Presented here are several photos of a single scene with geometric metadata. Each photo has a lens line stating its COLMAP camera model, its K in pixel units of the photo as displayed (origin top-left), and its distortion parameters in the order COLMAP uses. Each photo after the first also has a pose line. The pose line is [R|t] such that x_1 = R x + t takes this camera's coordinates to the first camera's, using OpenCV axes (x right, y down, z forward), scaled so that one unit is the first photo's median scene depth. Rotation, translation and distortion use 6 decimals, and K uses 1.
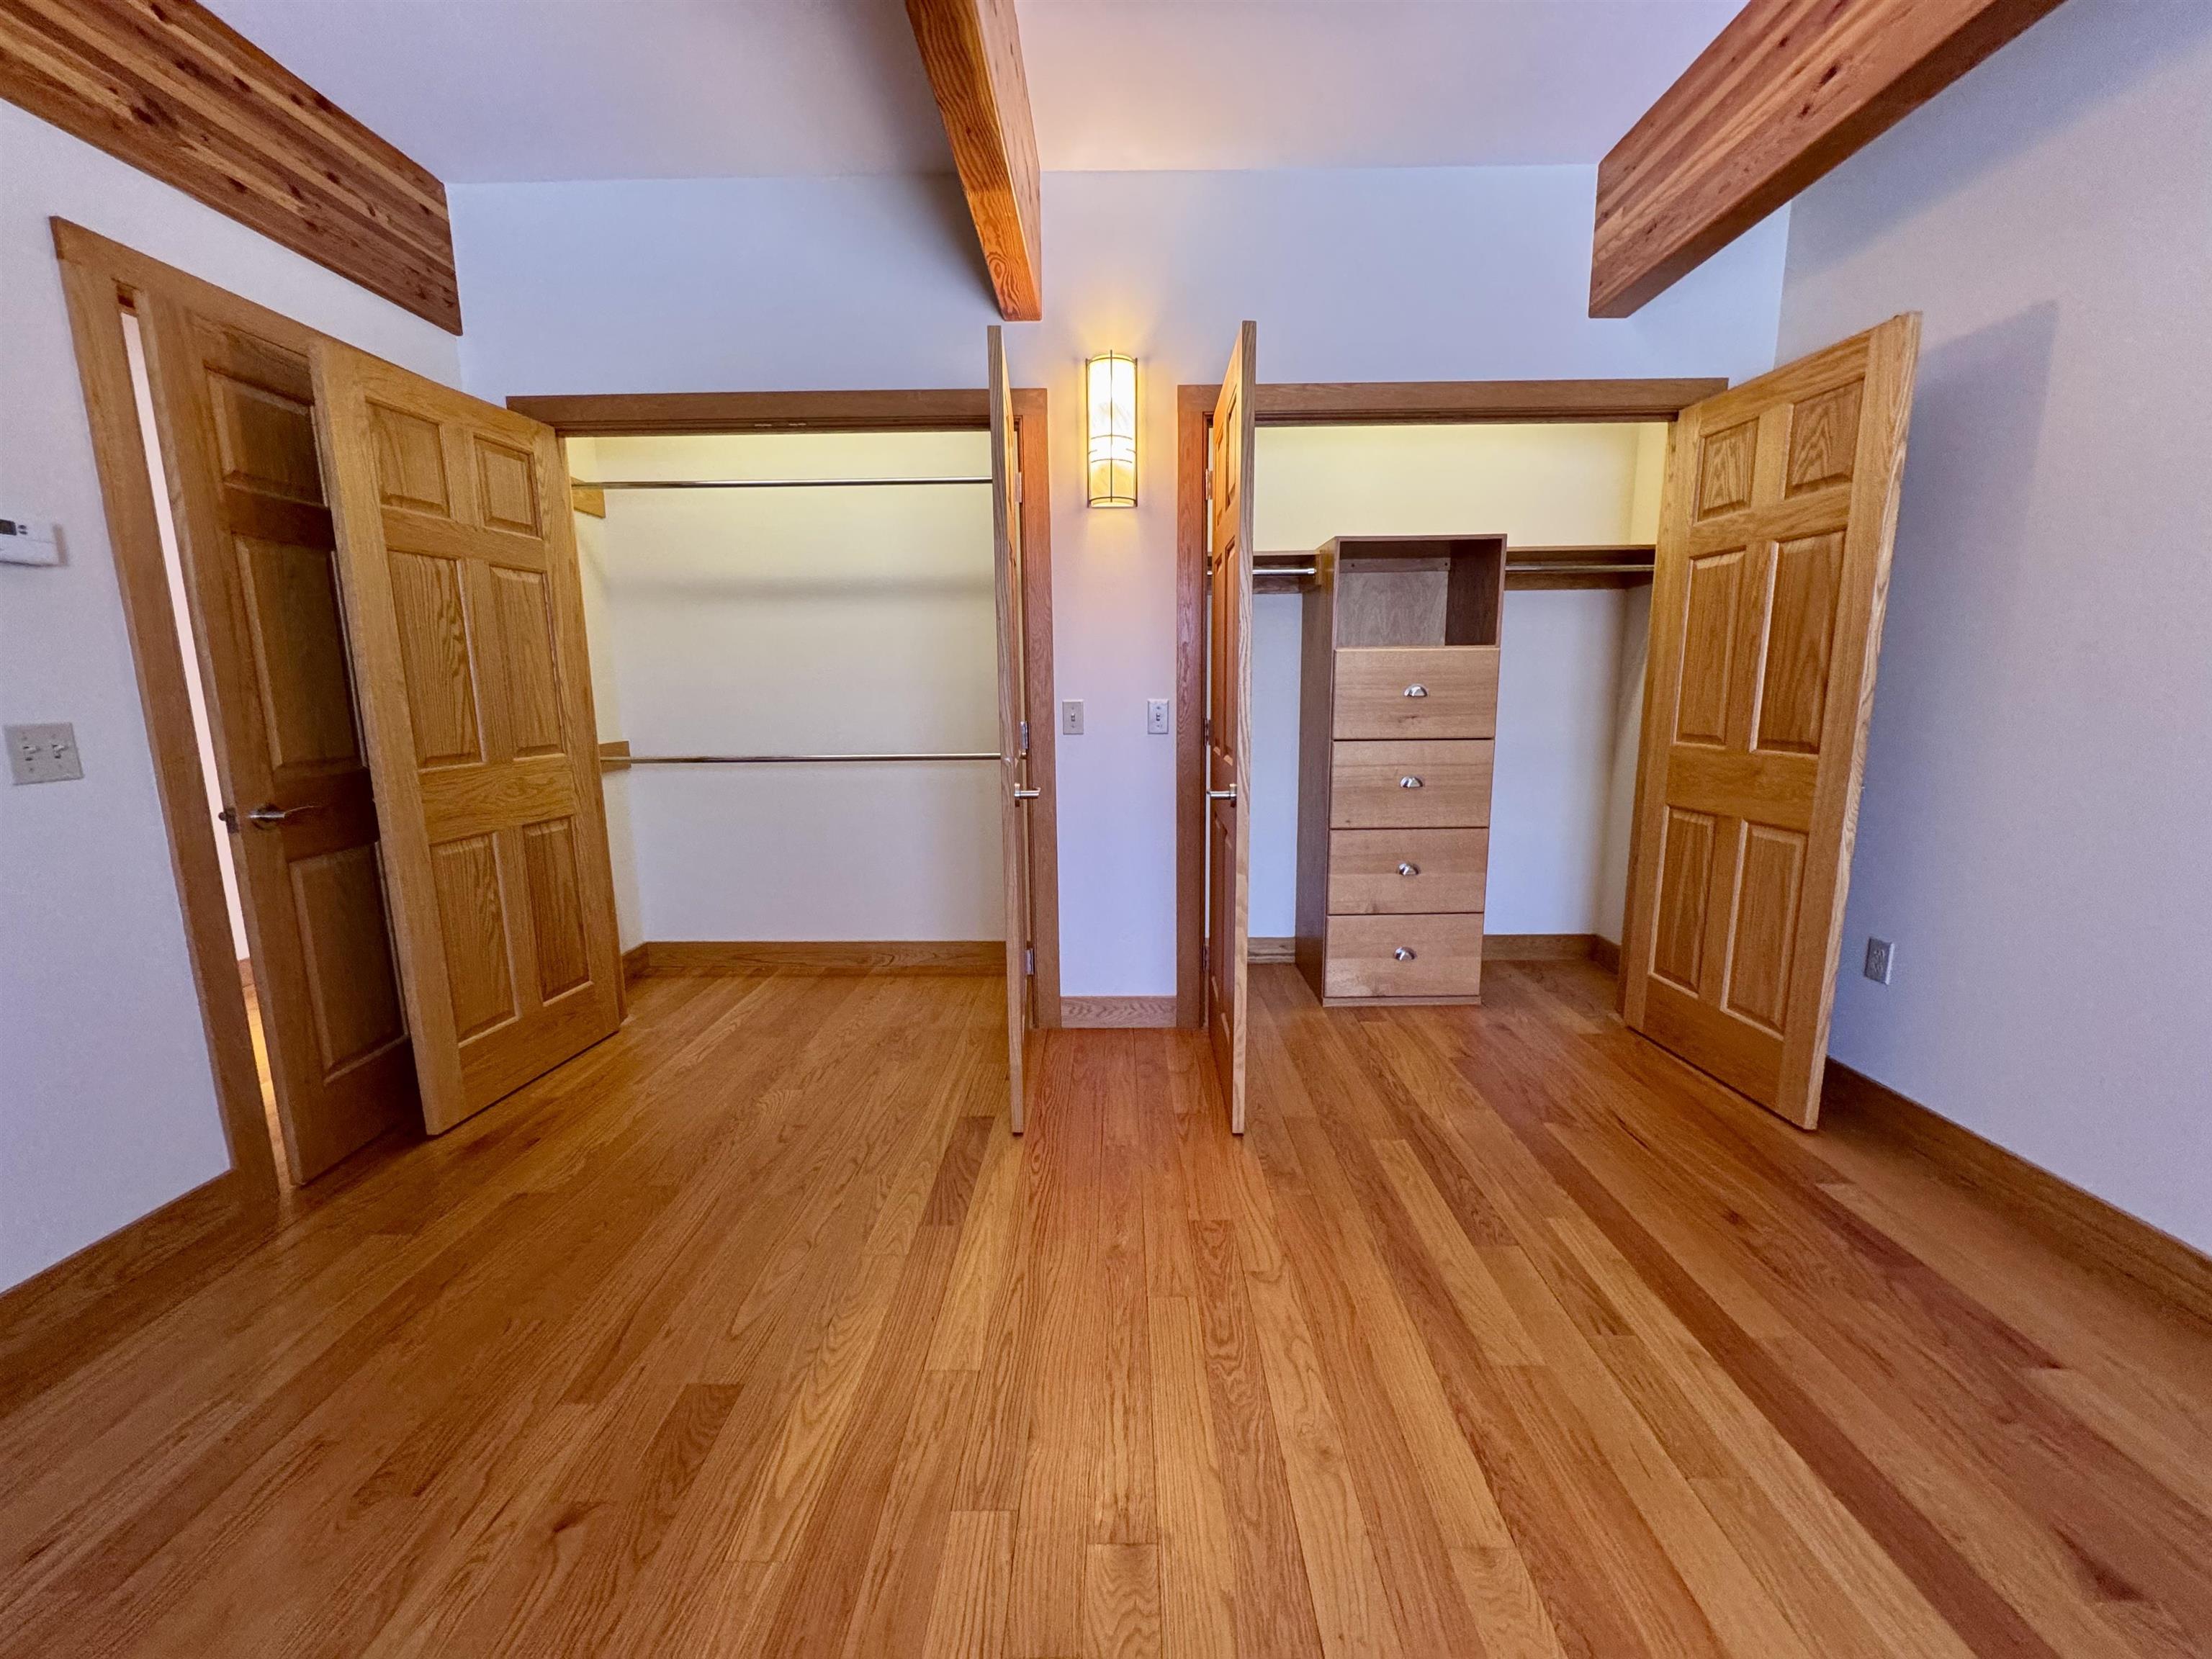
lens RADIAL K [[881.4, 0, 1110.7], [0, 881.4, 829.0], [0, 0, 1]] dist [-0.003969, 0.000599]
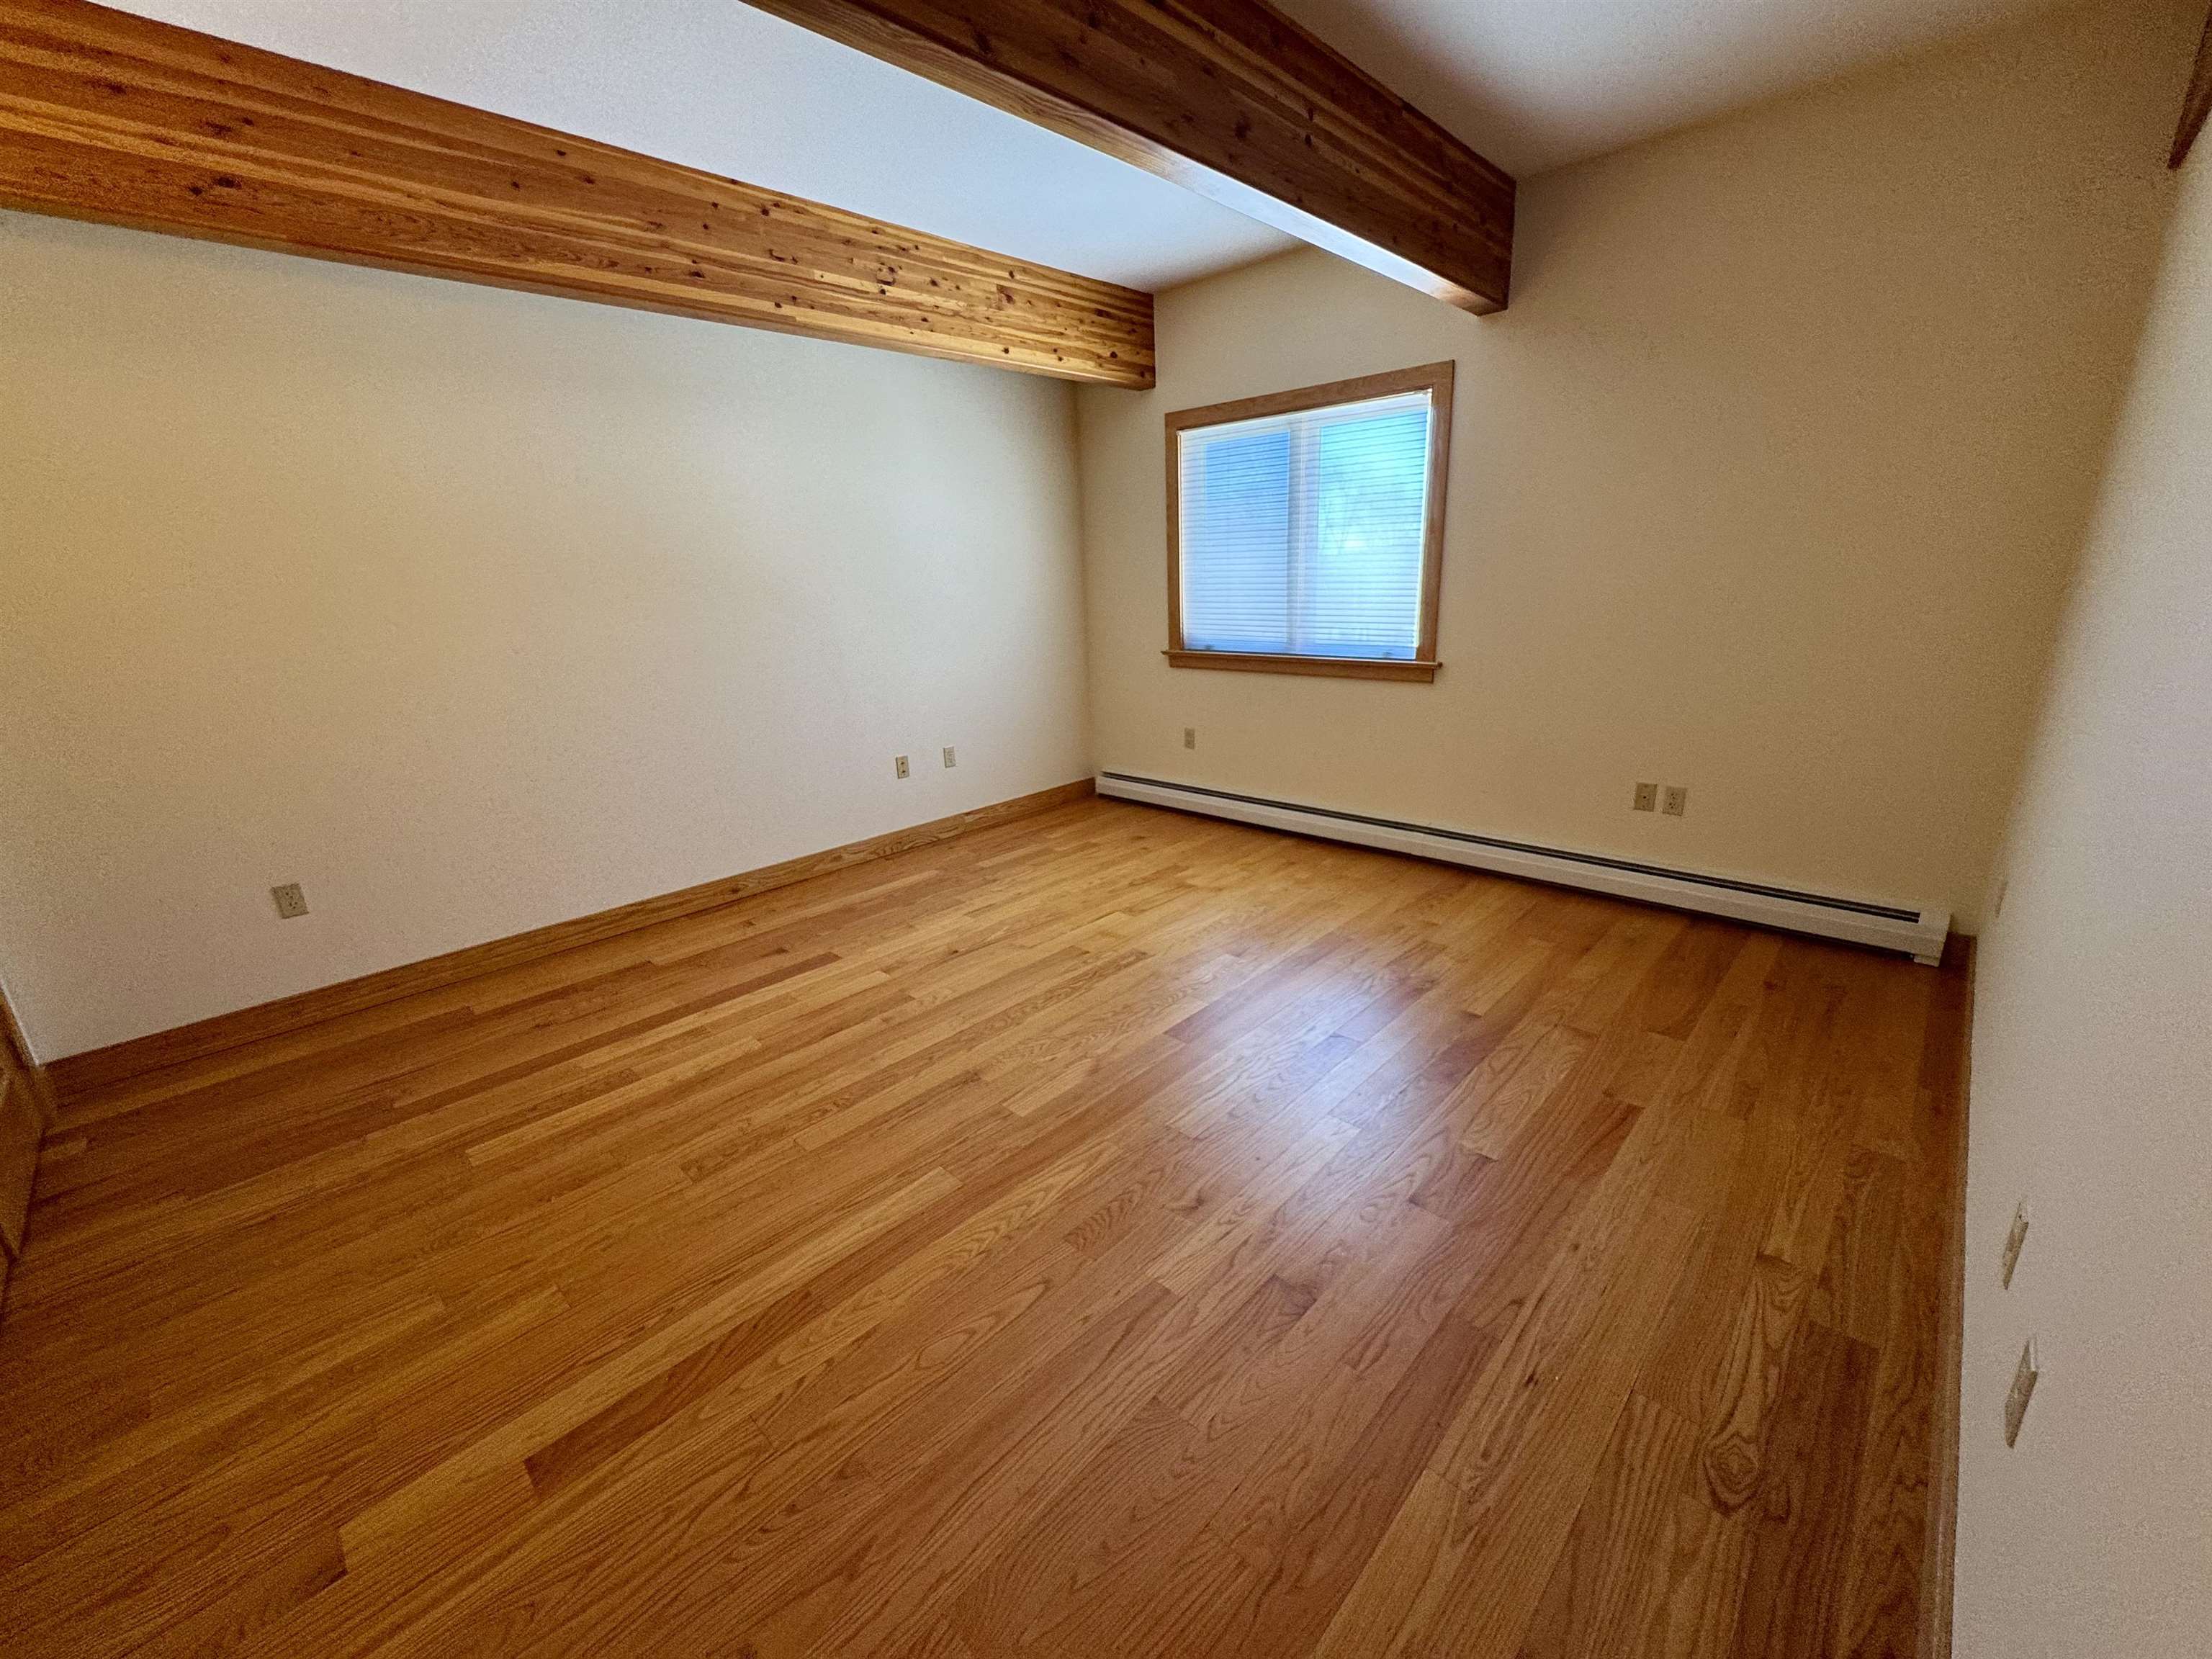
lens RADIAL K [[881.4, 0, 1095.6], [0, 881.4, 825.3], [0, 0, 1]] dist [-0.003969, 0.000599]
pose [[-0.723575, -0.154708, 0.672685, -1.045506], [0.155344, 0.913057, 0.377087, -0.324959], [-0.672538, 0.377348, -0.636632, 1.339919]]
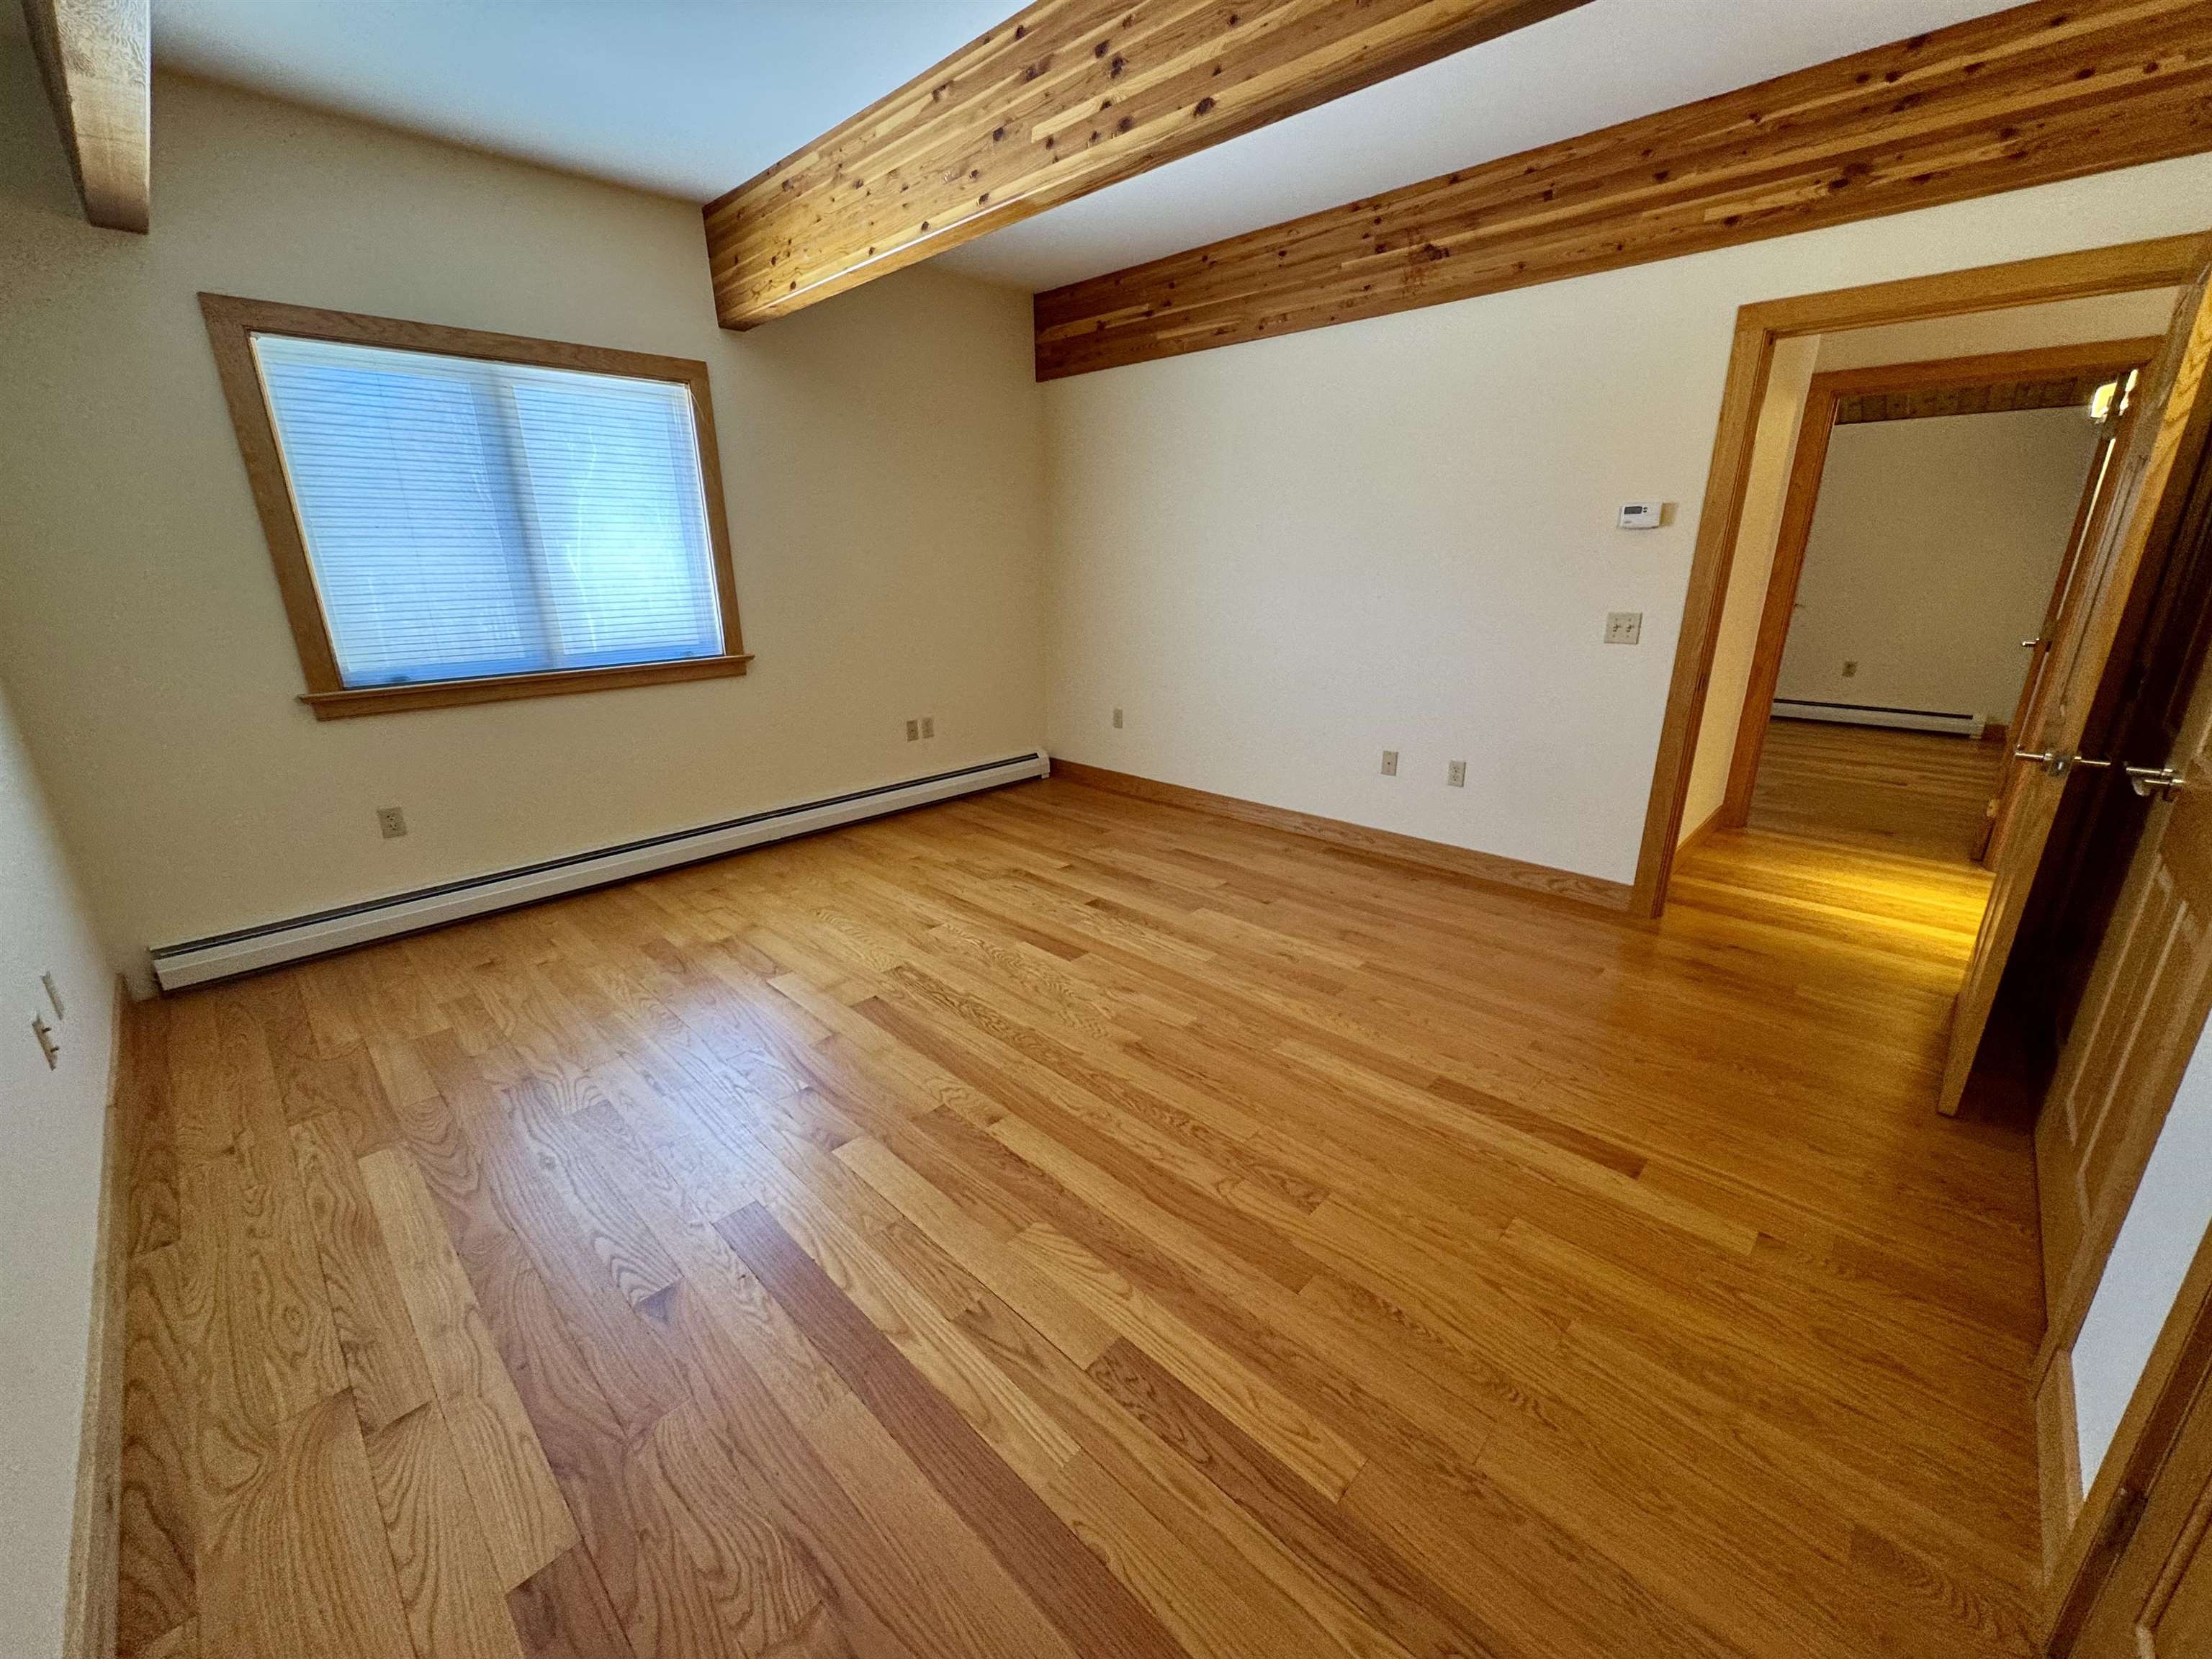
lens RADIAL K [[881.4, 0, 1117.2], [0, 881.4, 829.2], [0, 0, 1]] dist [-0.003969, 0.000599]
pose [[-0.682306, 0.238523, -0.691061, 0.957889], [-0.097724, 0.907036, 0.409555, -0.356917], [0.724506, 0.346975, -0.595567, 1.436387]]
